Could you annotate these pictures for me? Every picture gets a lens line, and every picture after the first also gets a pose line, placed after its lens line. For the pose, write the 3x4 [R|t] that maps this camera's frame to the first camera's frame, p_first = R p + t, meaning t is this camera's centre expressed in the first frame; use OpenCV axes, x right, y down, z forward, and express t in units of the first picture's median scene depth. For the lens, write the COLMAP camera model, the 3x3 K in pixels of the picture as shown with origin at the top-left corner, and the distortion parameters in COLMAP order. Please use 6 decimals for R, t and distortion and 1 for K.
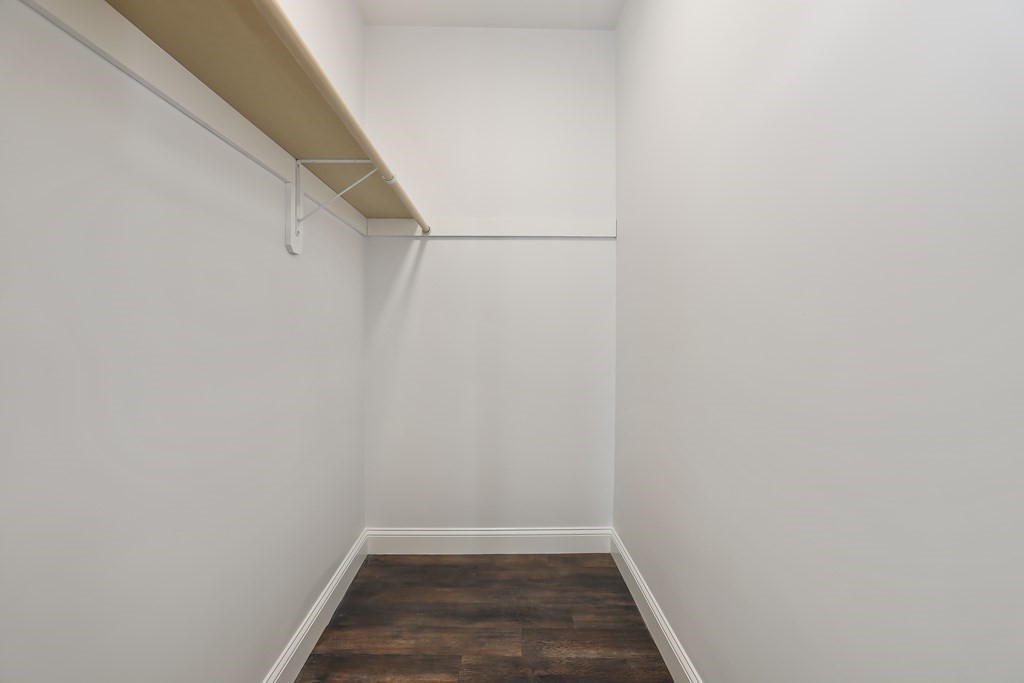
lens RADIAL K [[440.2, 0, 512.5], [0, 440.2, 336.8], [0, 0, 1]] dist [-0.029093, 0.014884]
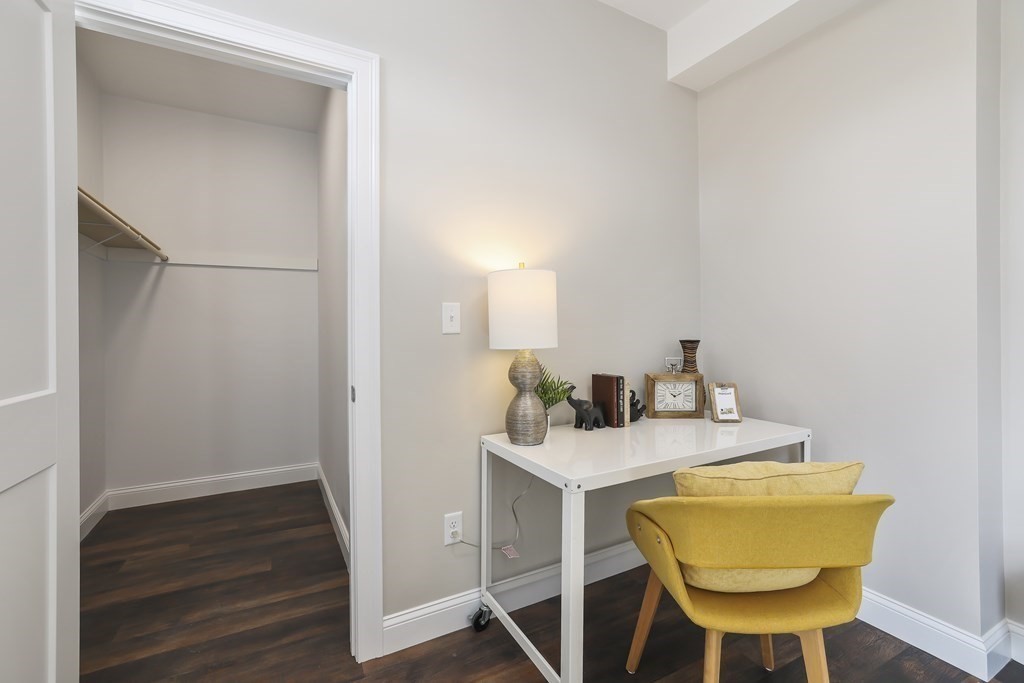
lens RADIAL K [[440.2, 0, 506.4], [0, 440.2, 336.0], [0, 0, 1]] dist [-0.029093, 0.014884]
pose [[0.893761, -0.007993, 0.448473, 0.147461], [0.010374, 0.999942, -0.002854, 0.013553], [-0.448424, 0.007203, 0.893792, -0.694830]]
